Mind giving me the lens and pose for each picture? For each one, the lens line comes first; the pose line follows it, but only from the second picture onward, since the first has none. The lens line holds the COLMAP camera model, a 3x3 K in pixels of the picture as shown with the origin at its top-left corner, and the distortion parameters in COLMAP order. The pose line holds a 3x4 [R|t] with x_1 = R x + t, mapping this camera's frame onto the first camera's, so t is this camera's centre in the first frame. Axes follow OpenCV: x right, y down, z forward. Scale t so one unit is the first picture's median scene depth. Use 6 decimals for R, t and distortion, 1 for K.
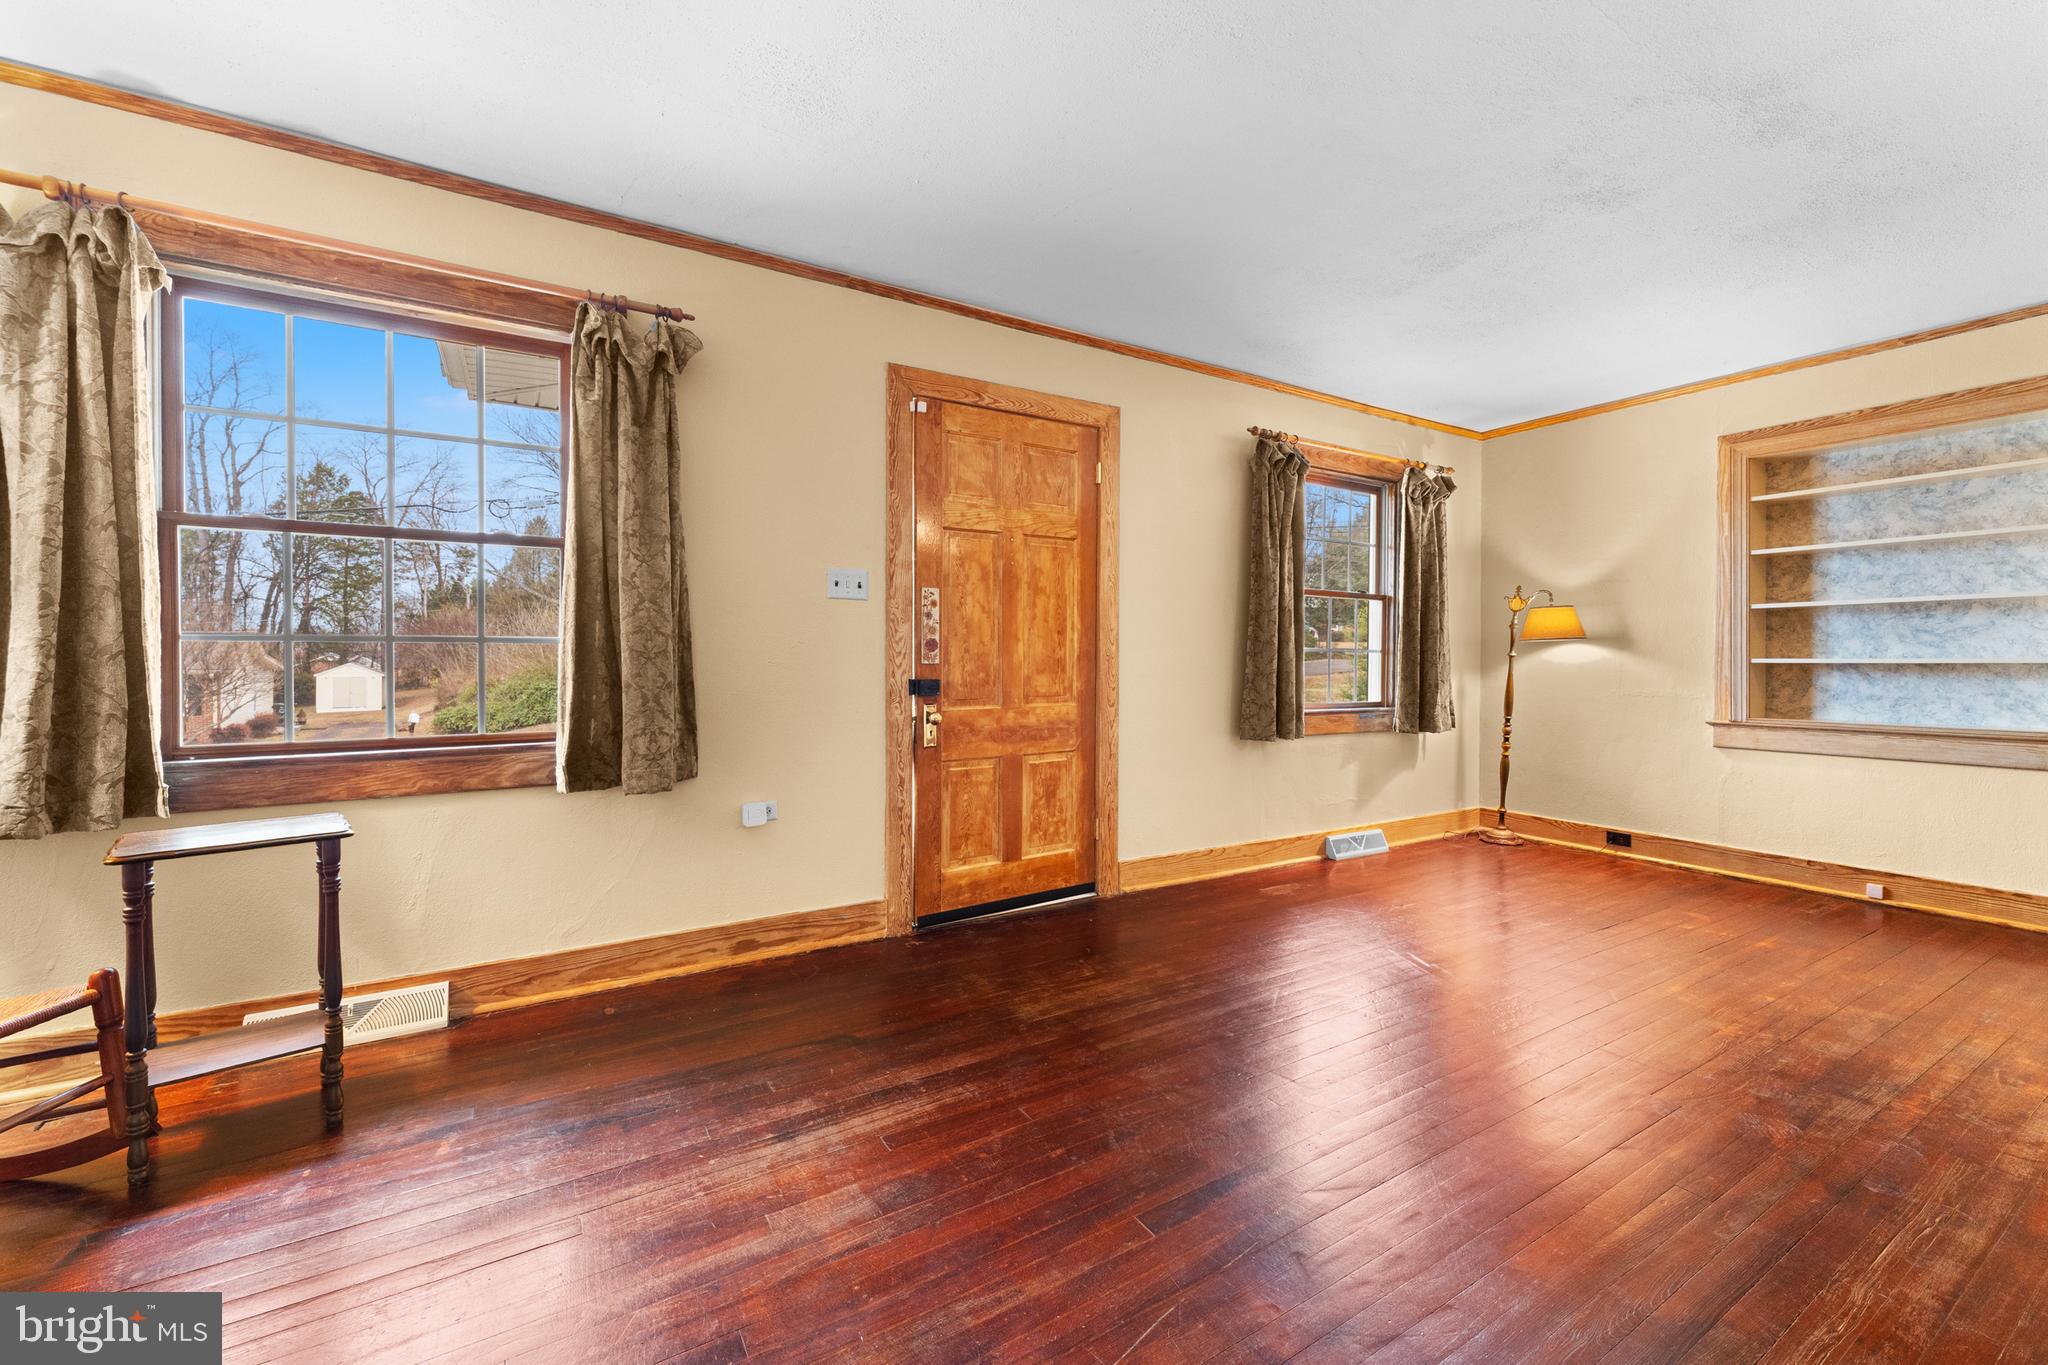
lens RADIAL K [[826.5, 0, 1009.4], [0, 826.5, 665.8], [0, 0, 1]] dist [-0.000211, -0.000392]
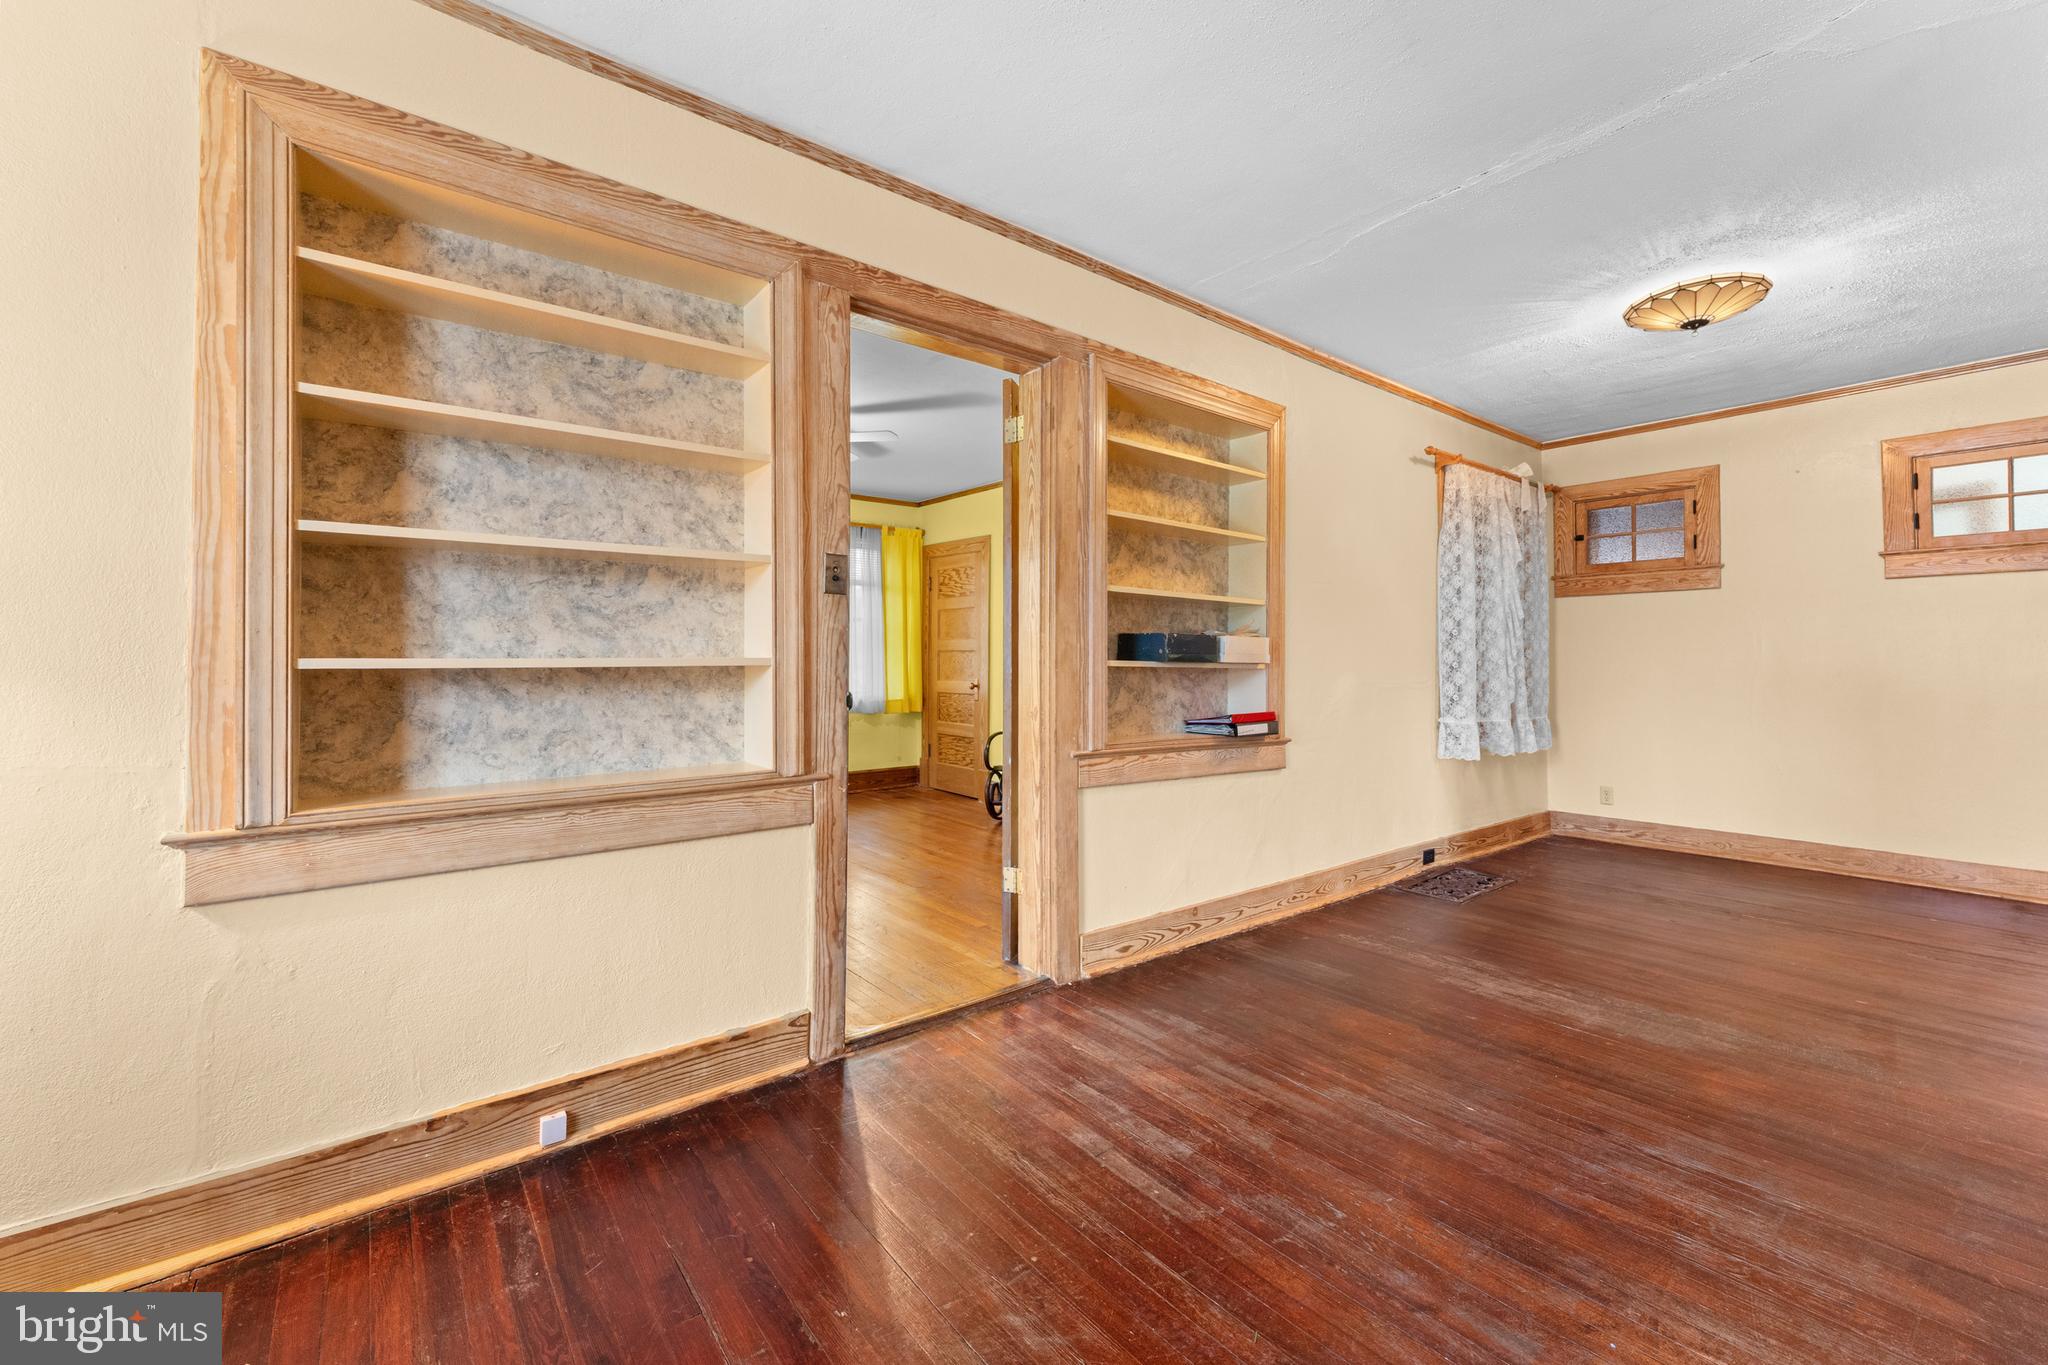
lens RADIAL K [[826.5, 0, 1010.3], [0, 826.5, 646.8], [0, 0, 1]] dist [-0.000211, -0.000392]
pose [[-0.124427, 0.015056, 0.992115, 0.489223], [0.008114, 0.999867, -0.014156, -0.006153], [-0.992196, 0.006289, -0.124532, 0.743365]]
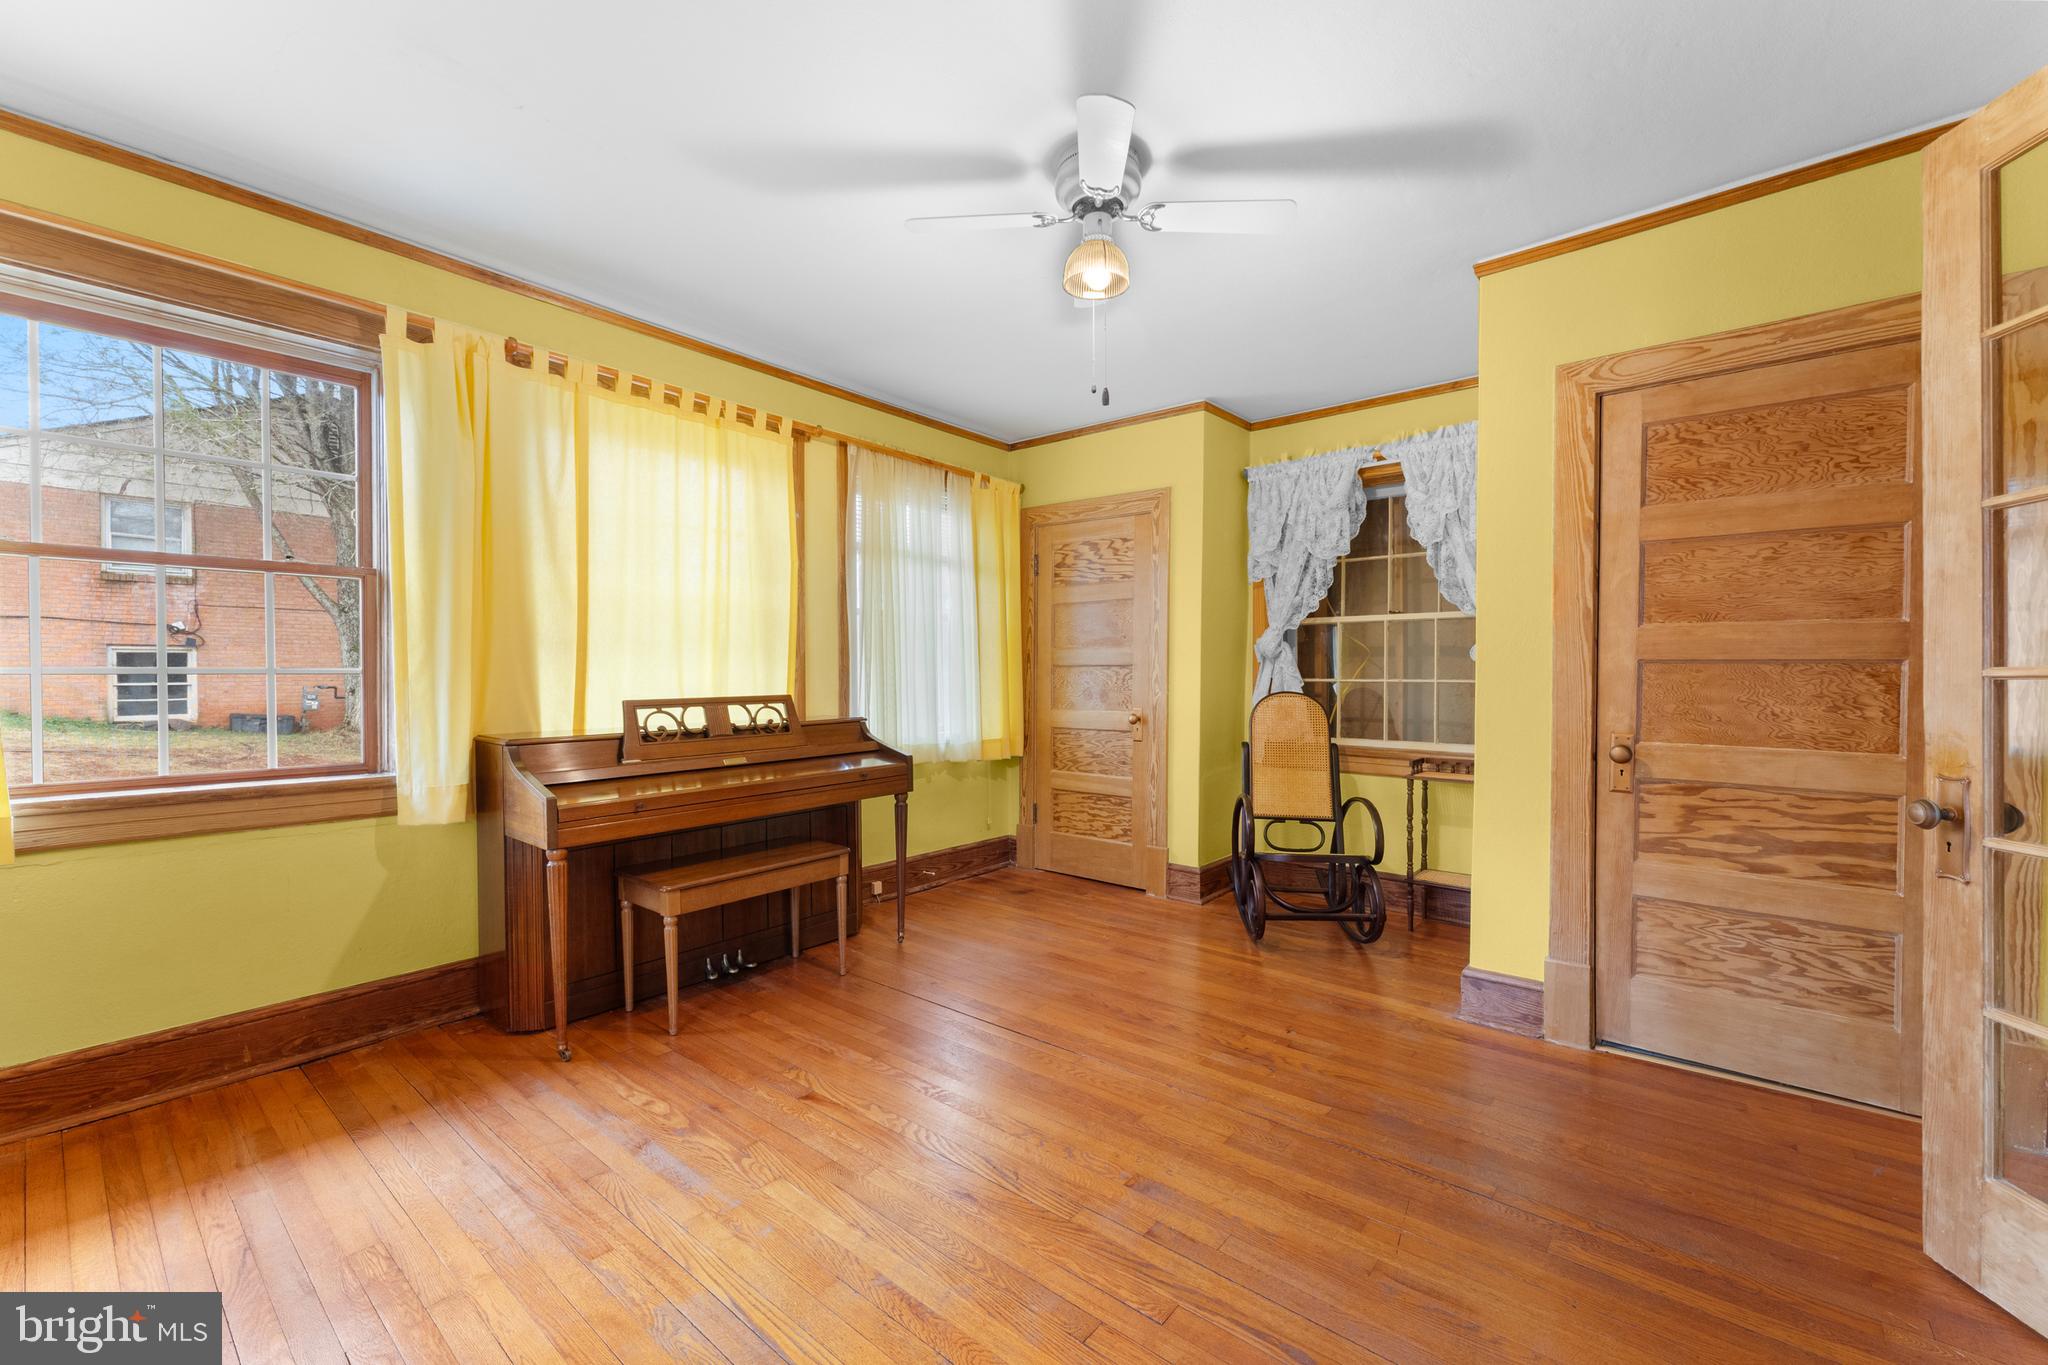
lens RADIAL K [[826.5, 0, 1023.0], [0, 826.5, 677.5], [0, 0, 1]] dist [-0.000211, -0.000392]
pose [[-0.338611, -0.008828, 0.940885, 1.164135], [0.016077, 0.999756, 0.015167, -0.025539], [-0.940789, 0.020262, -0.338387, 1.116564]]
